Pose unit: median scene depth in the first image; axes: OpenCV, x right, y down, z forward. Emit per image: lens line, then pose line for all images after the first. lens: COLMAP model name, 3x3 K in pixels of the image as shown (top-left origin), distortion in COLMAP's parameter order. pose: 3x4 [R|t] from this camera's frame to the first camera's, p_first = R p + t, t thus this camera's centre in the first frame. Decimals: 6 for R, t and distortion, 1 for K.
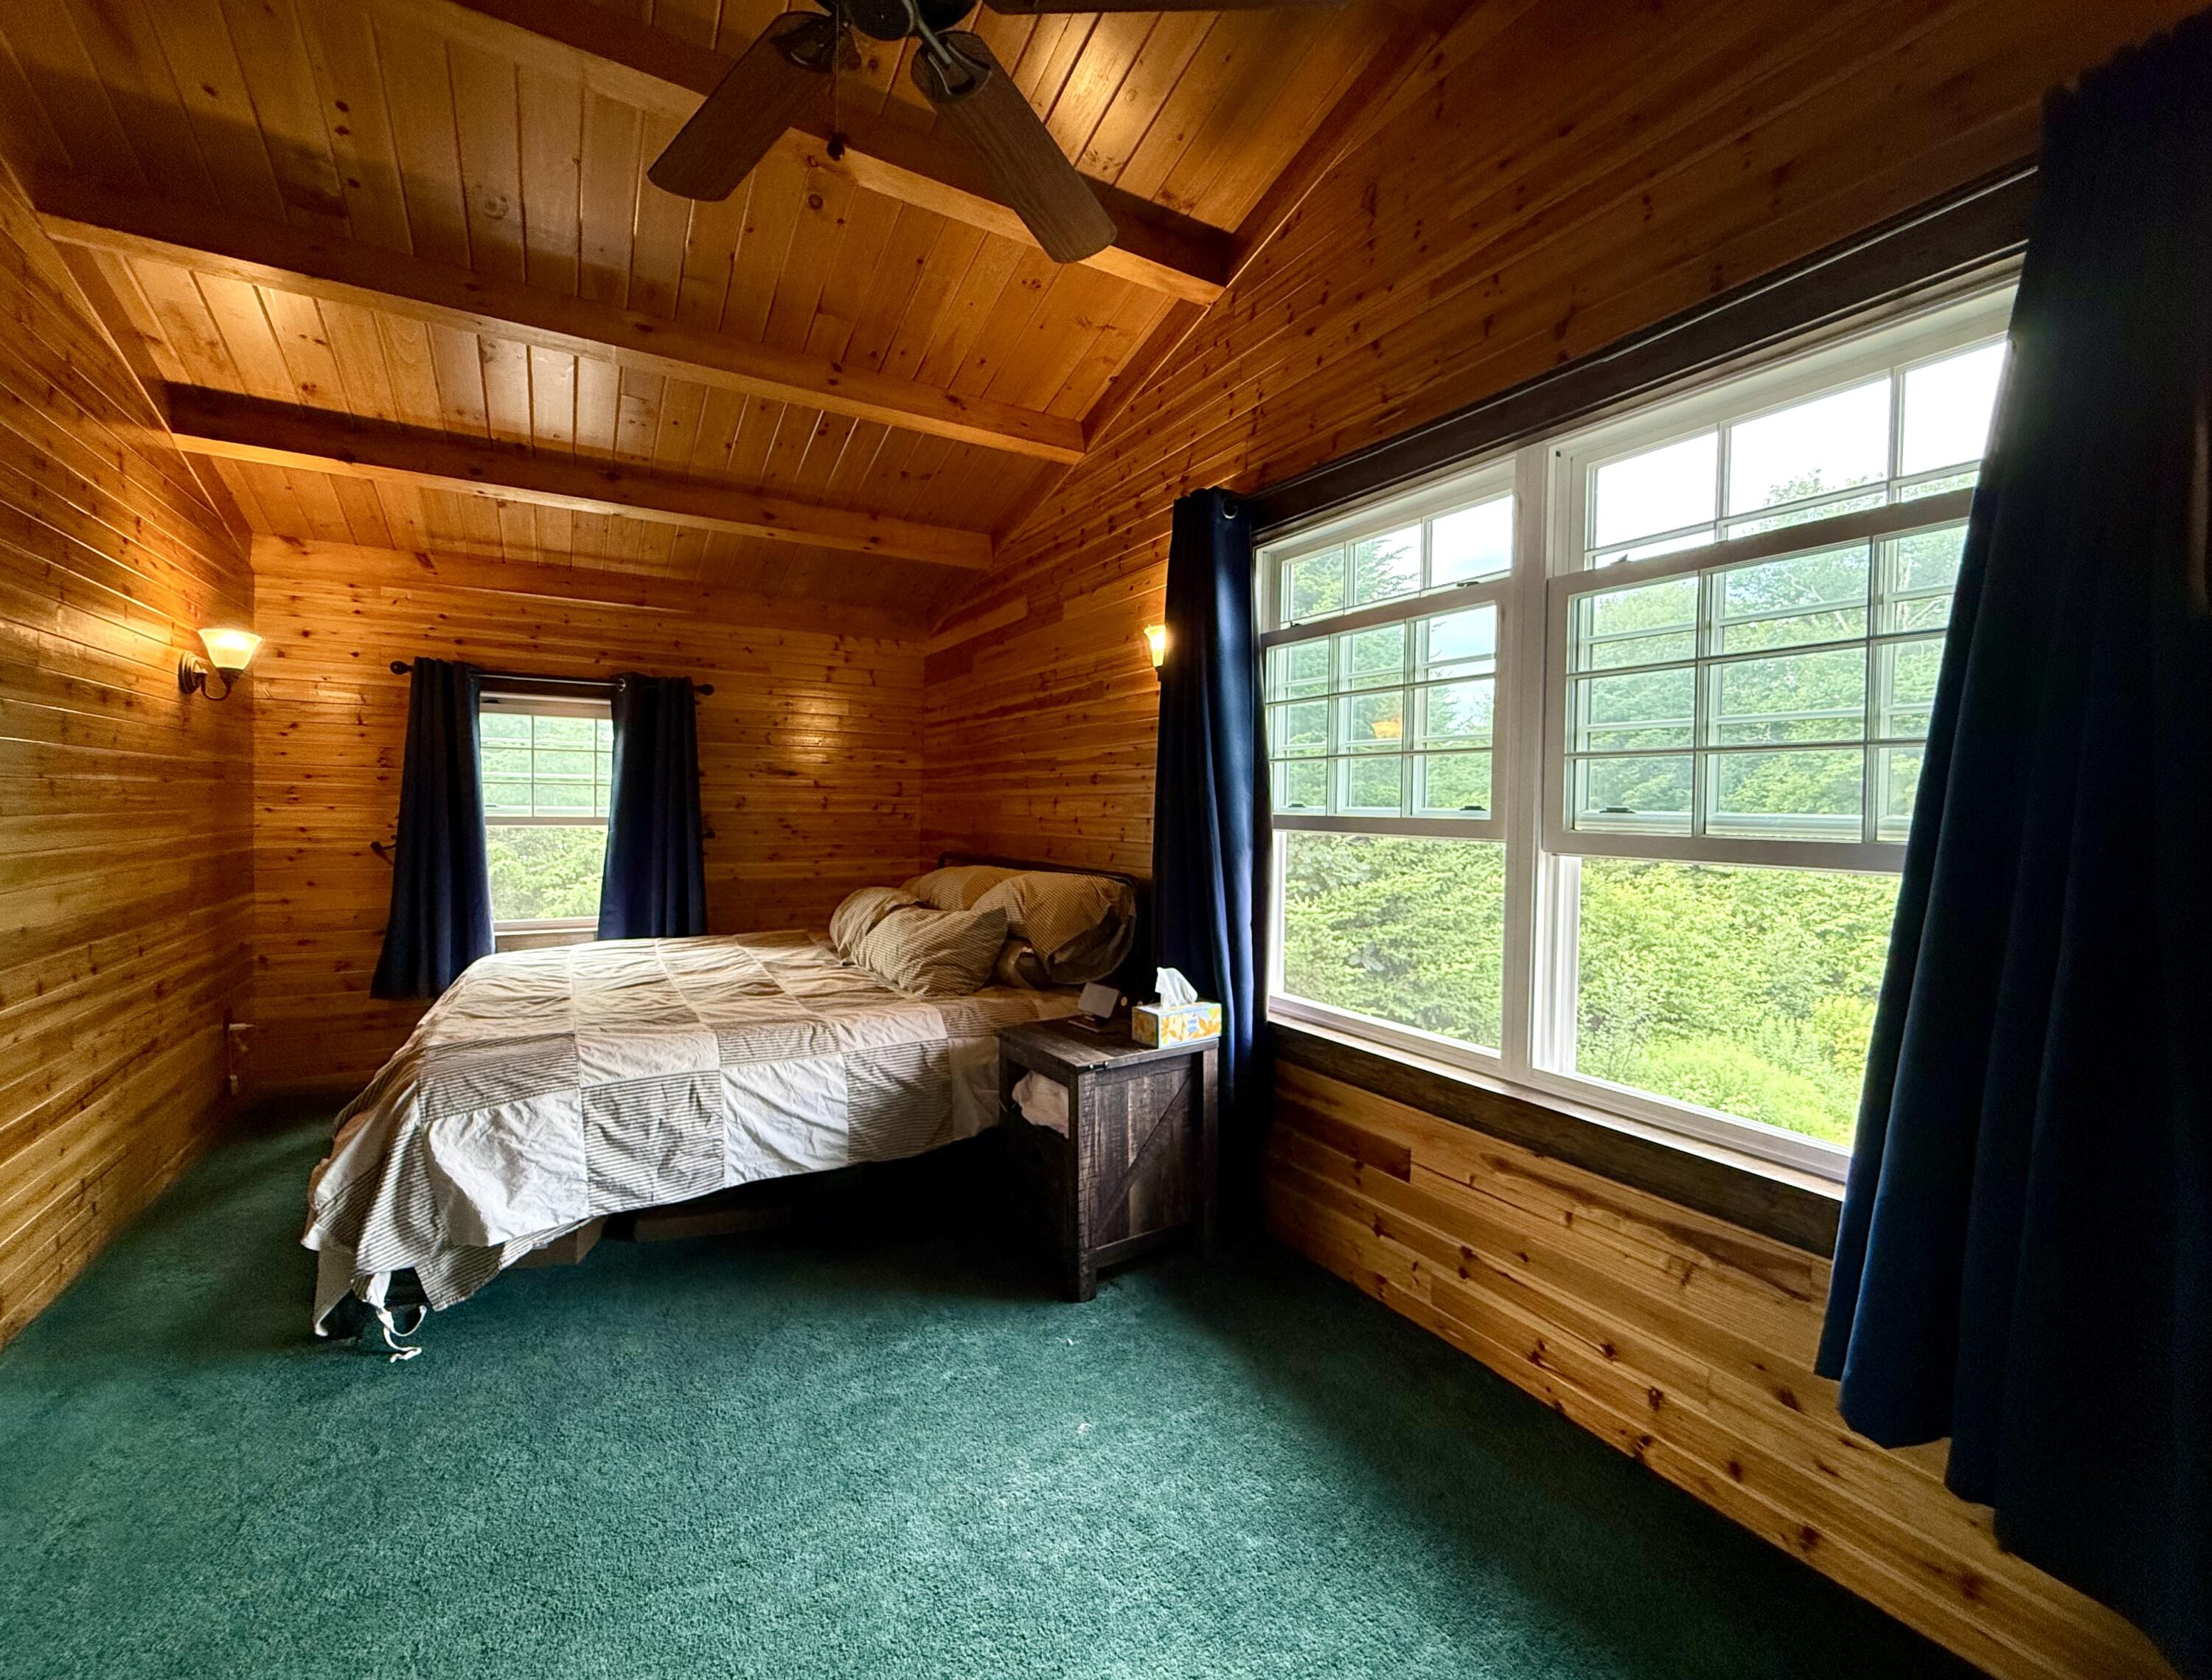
lens RADIAL K [[922.7, 0, 1102.0], [0, 922.7, 834.5], [0, 0, 1]] dist [-0.000130, -0.000219]
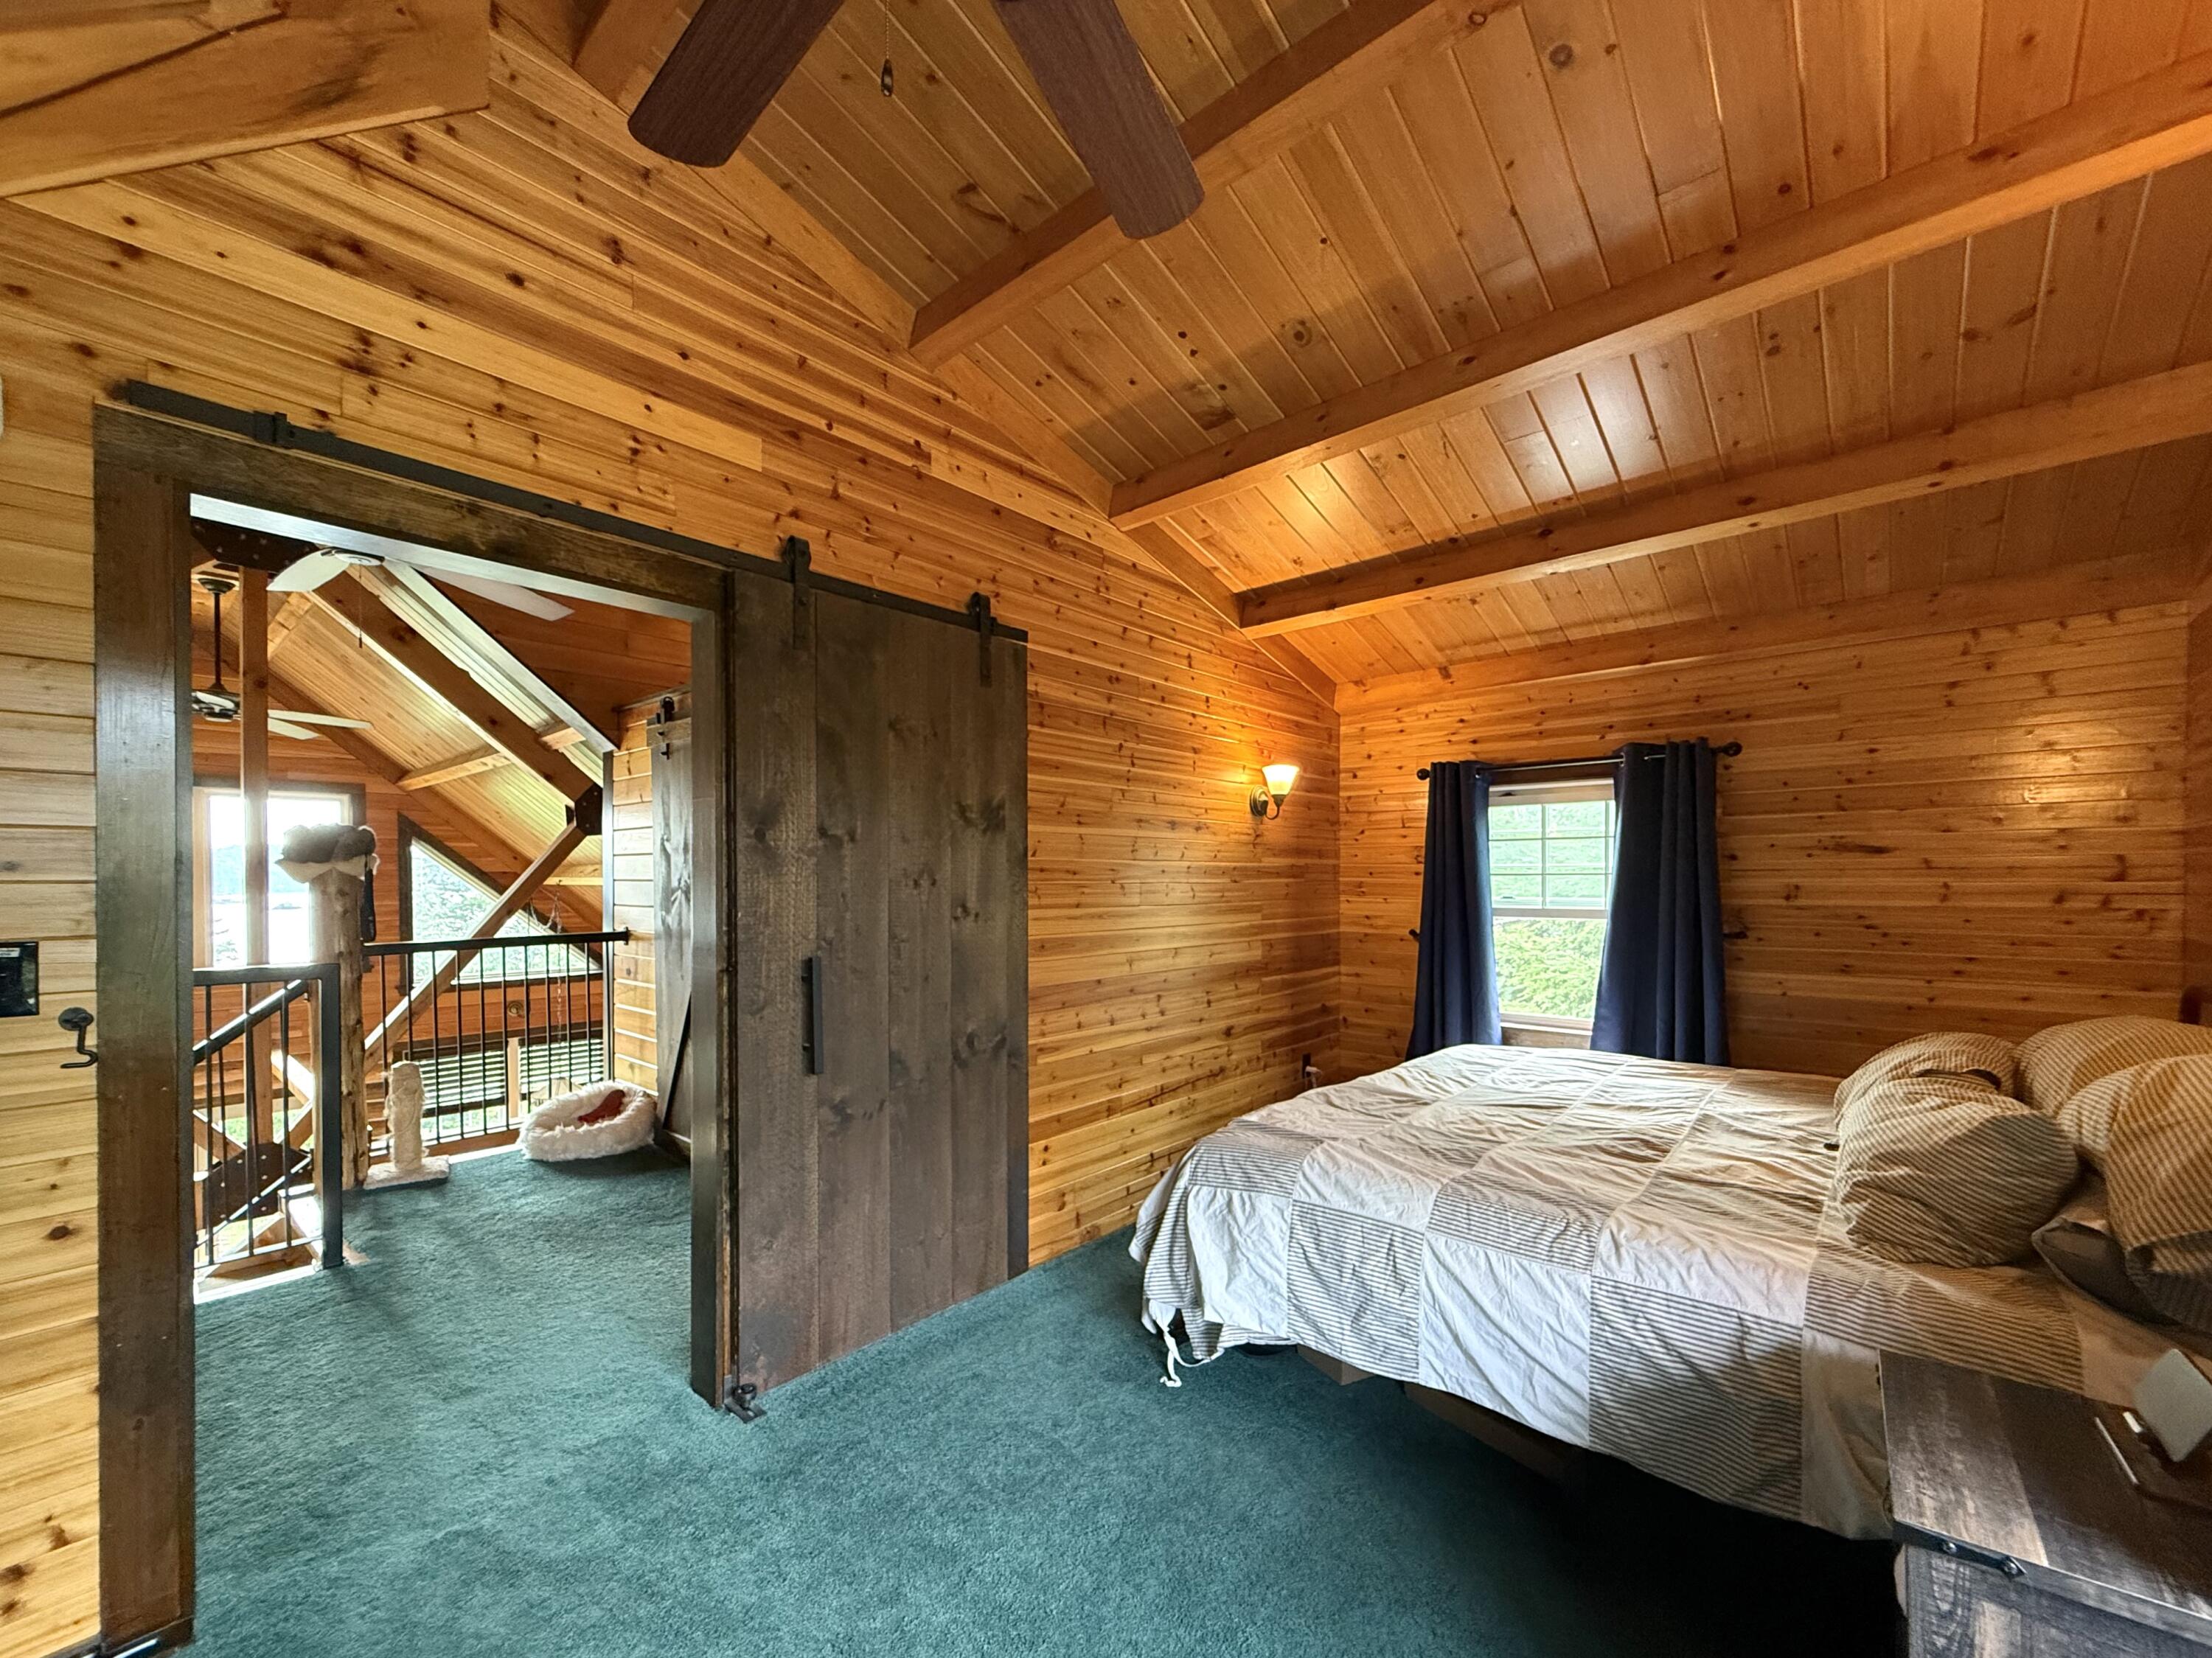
lens RADIAL K [[897.1, 0, 1101.4], [0, 897.1, 892.7], [0, 0, 1]] dist [-0.000564, -0.000251]
pose [[0.304868, -0.002720, -0.952391, 0.194568], [-0.023347, 0.999674, -0.010328, -0.021817], [0.952108, 0.025385, 0.304705, 0.384351]]
